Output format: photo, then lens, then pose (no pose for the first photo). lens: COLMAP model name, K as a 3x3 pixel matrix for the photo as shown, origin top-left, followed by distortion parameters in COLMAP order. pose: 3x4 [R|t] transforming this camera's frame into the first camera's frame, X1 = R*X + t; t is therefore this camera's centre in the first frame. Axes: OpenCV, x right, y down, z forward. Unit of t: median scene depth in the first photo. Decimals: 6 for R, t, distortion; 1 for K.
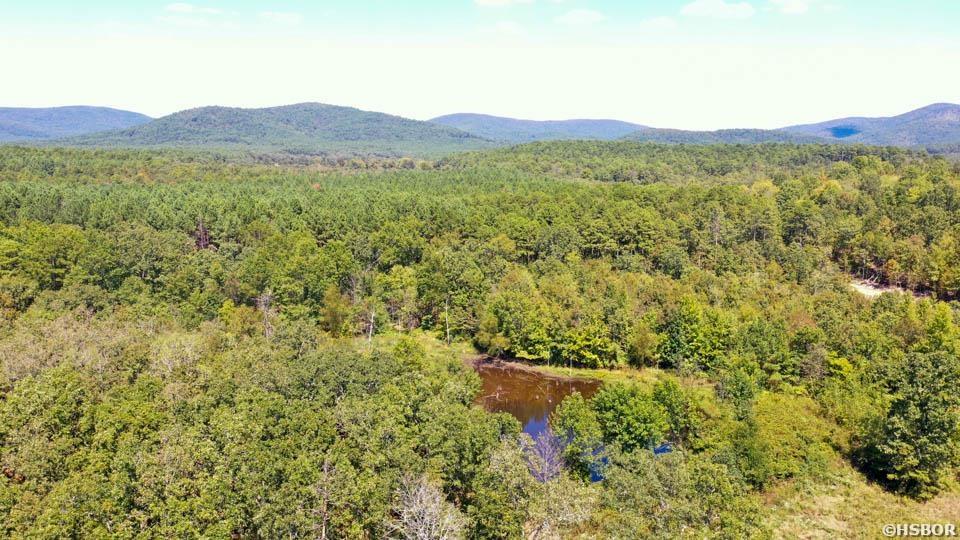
lens RADIAL K [[742.8, 0, 480.9], [0, 742.8, 273.0], [0, 0, 1]] dist [0.262788, -0.350309]
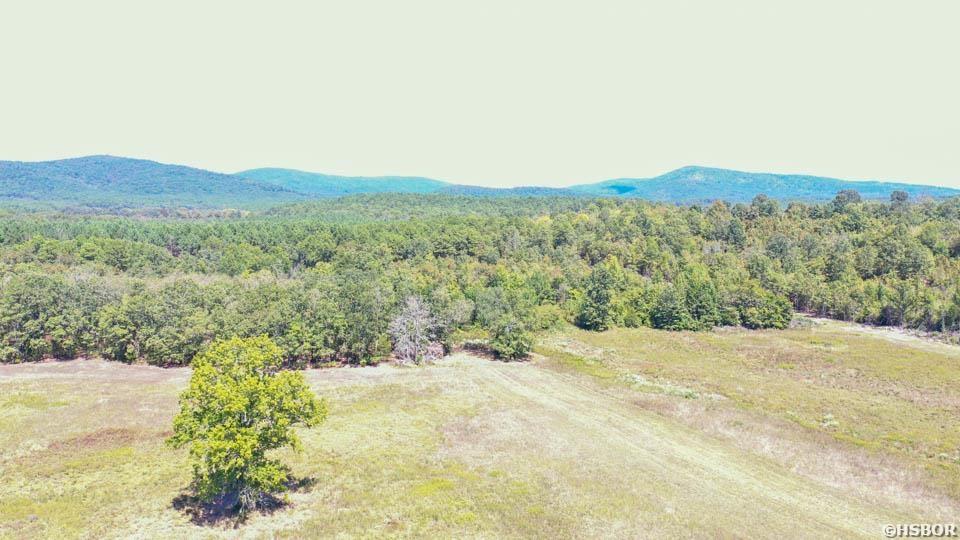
lens RADIAL K [[742.8, 0, 480.9], [0, 742.8, 273.0], [0, 0, 1]] dist [0.262788, -0.350309]
pose [[0.968701, -0.030071, 0.246401, -0.142180], [0.047848, 0.996640, -0.066481, 0.108795], [-0.243574, 0.076190, 0.966885, -0.476856]]
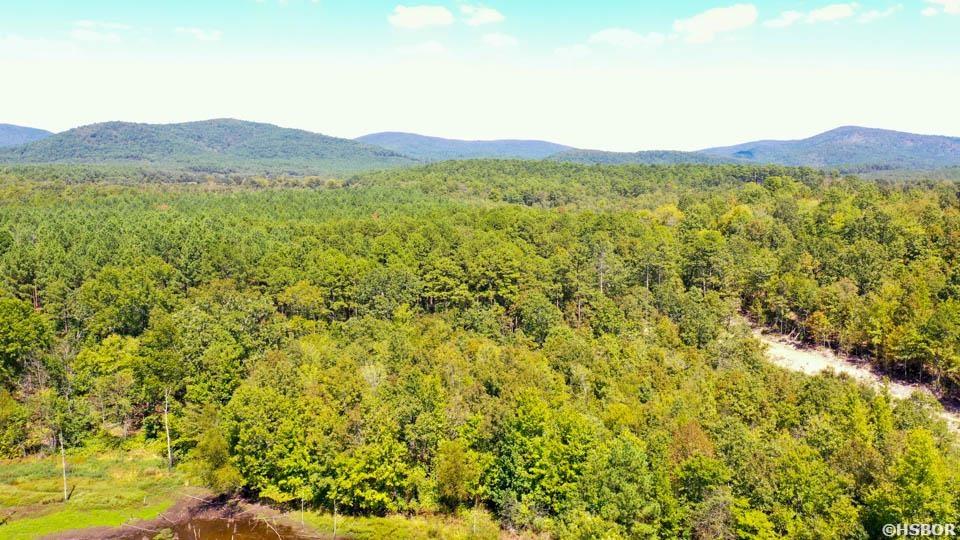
lens RADIAL K [[742.8, 0, 480.9], [0, 742.8, 273.0], [0, 0, 1]] dist [0.262788, -0.350309]
pose [[0.995998, -0.010318, 0.088775, 0.120398], [0.012550, 0.999618, -0.024620, -0.036402], [-0.088487, 0.025636, 0.995747, 0.248504]]
